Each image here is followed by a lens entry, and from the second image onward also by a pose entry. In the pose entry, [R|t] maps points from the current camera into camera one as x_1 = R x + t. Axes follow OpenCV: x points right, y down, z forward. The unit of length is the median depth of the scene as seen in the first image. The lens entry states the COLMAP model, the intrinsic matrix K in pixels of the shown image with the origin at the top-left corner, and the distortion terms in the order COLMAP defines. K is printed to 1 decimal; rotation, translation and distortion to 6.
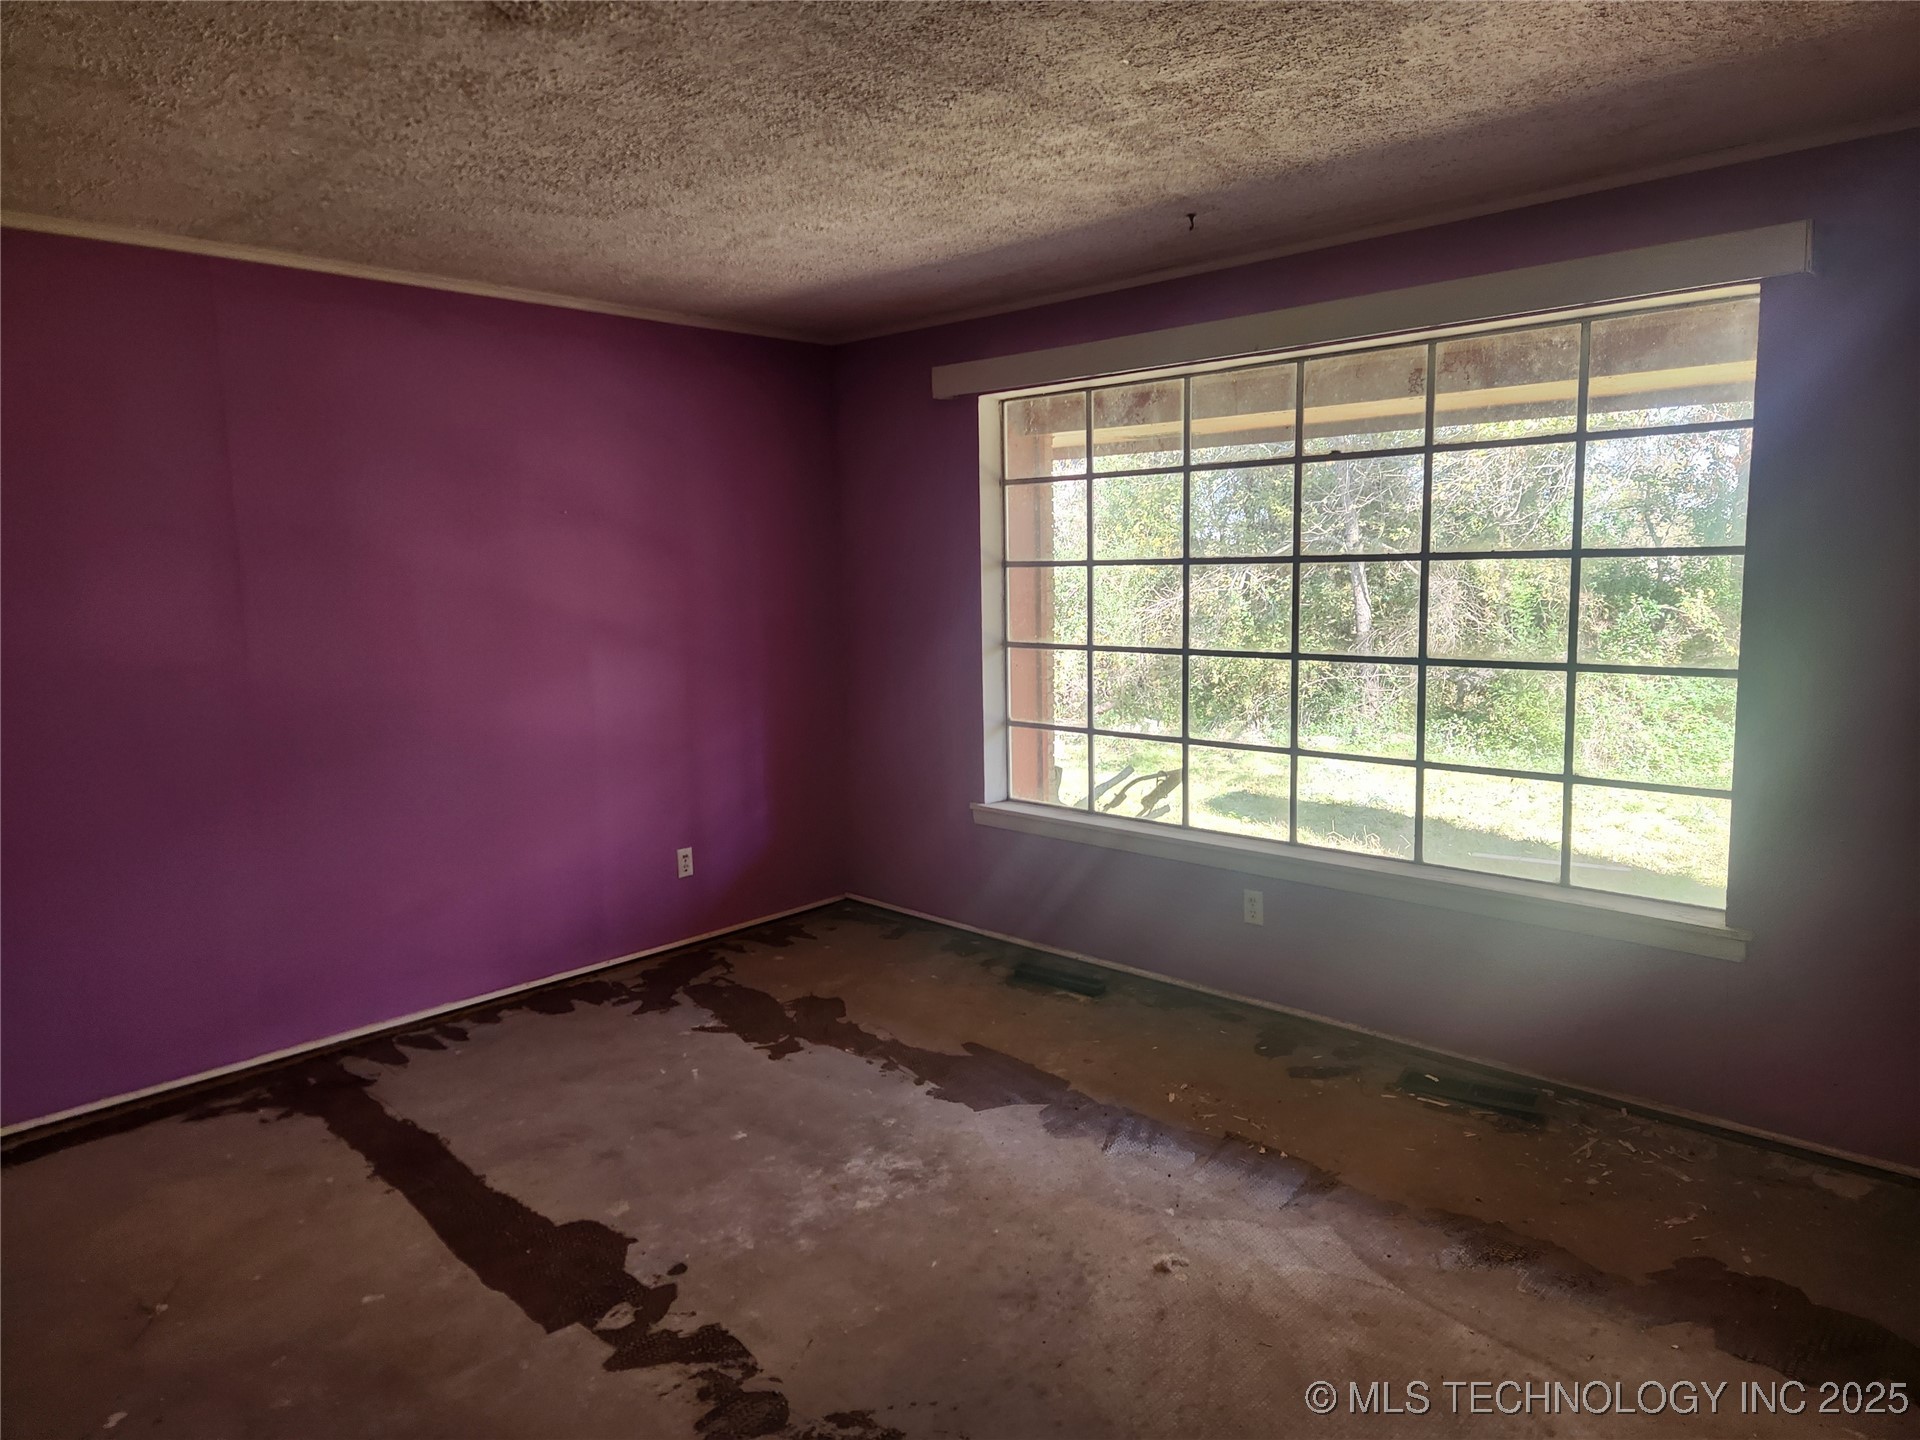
lens RADIAL K [[1269.2, 0, 959.5], [0, 1269.2, 709.6], [0, 0, 1]] dist [0.092910, -0.087016]
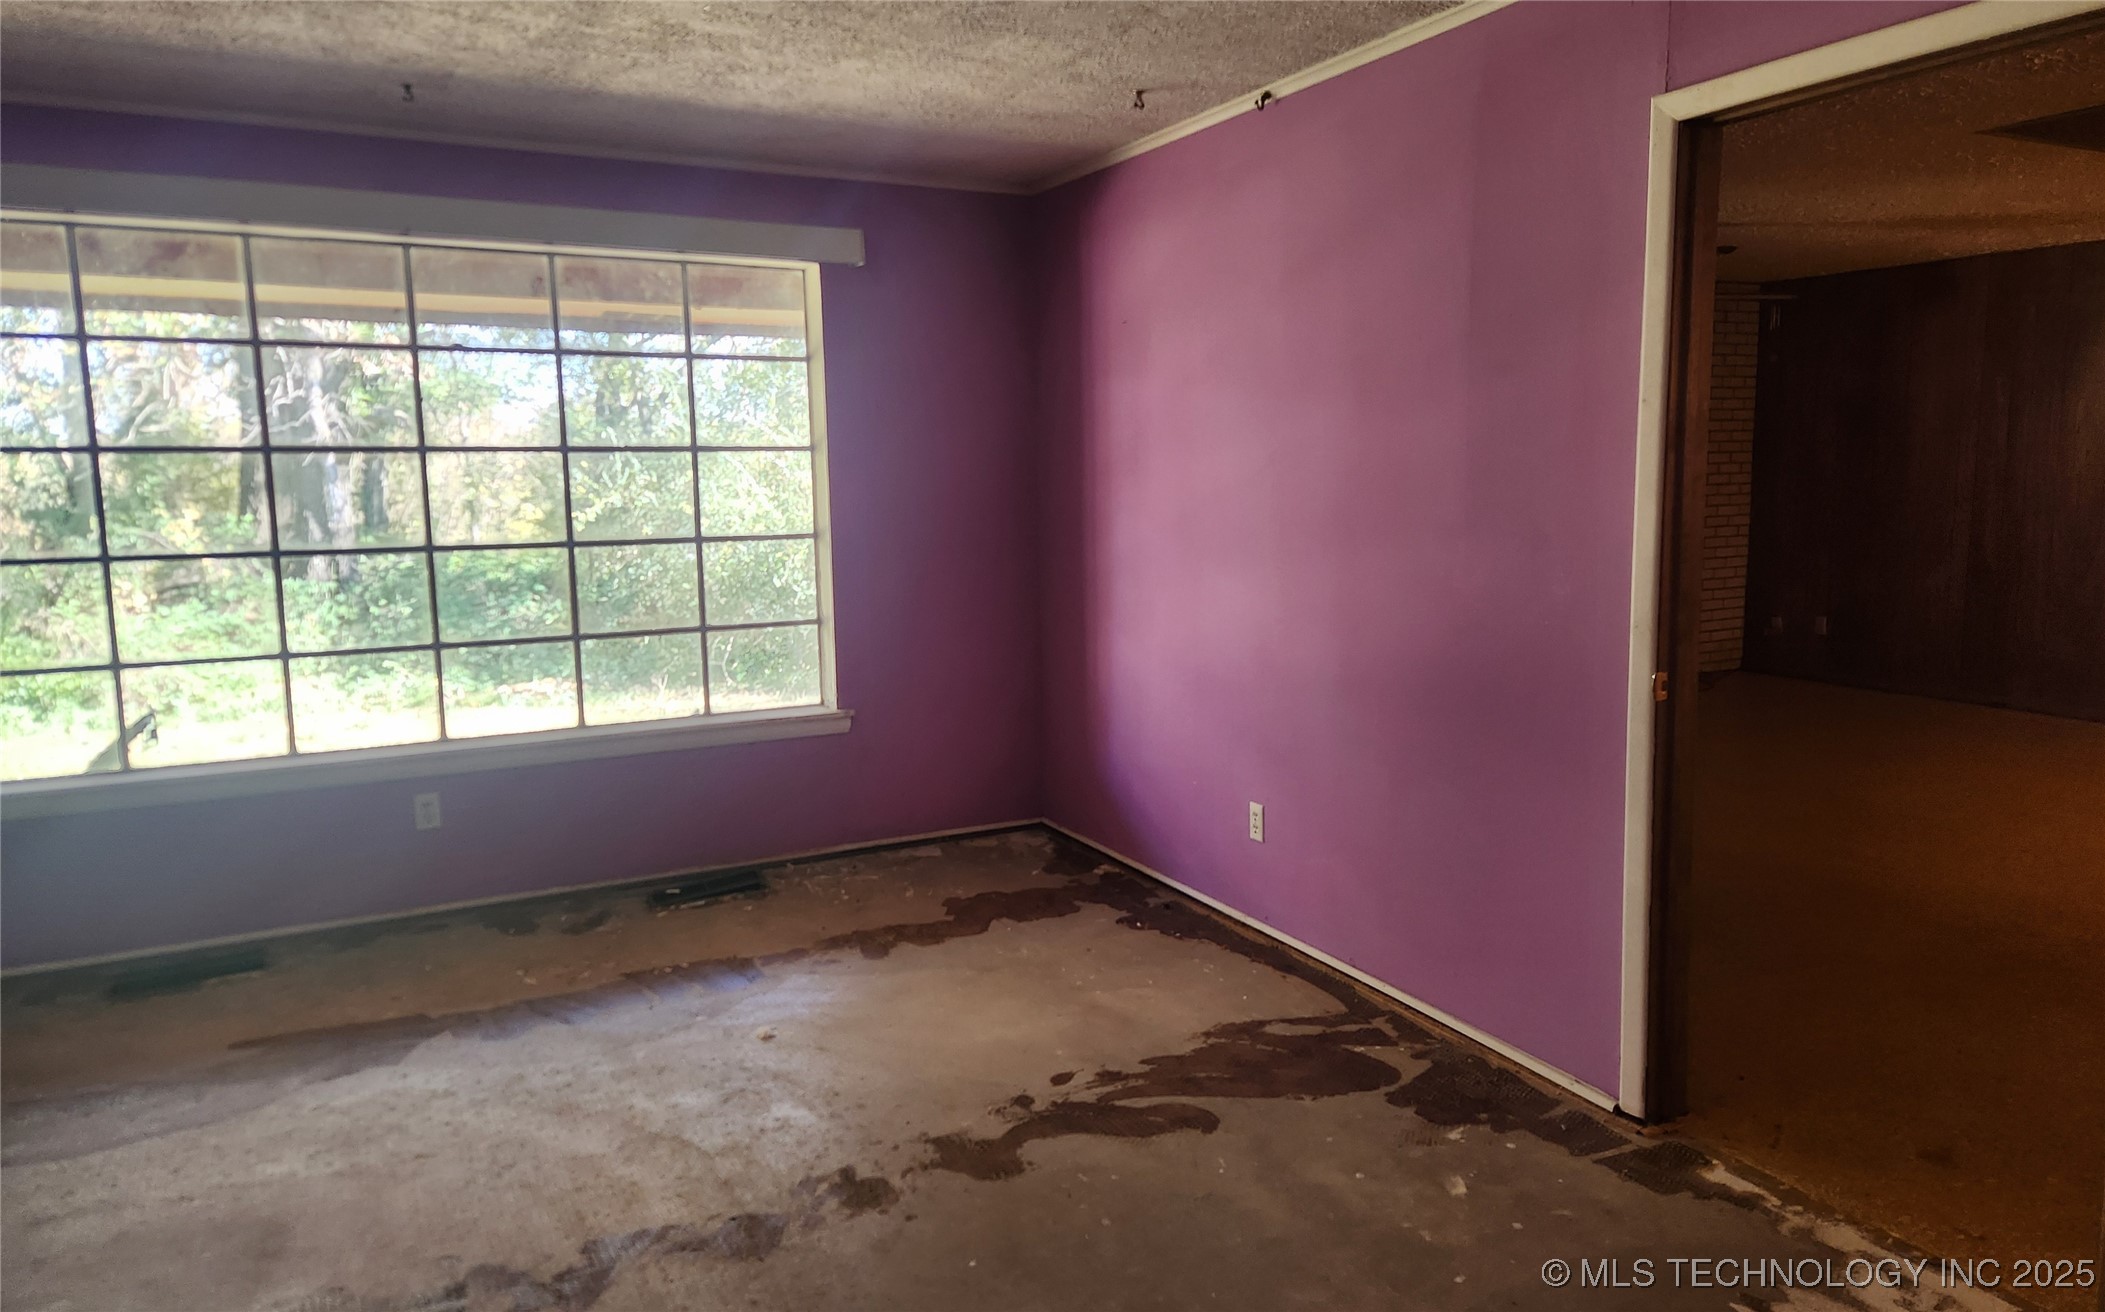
lens RADIAL K [[1404.9, 0, 1072.6], [0, 1404.9, 642.6], [0, 0, 1]] dist [0.084427, -0.059999]
pose [[0.323753, -0.105936, 0.940192, -0.666946], [0.117471, 0.990524, 0.071156, 0.010649], [-0.938821, 0.087408, 0.333130, 0.194576]]
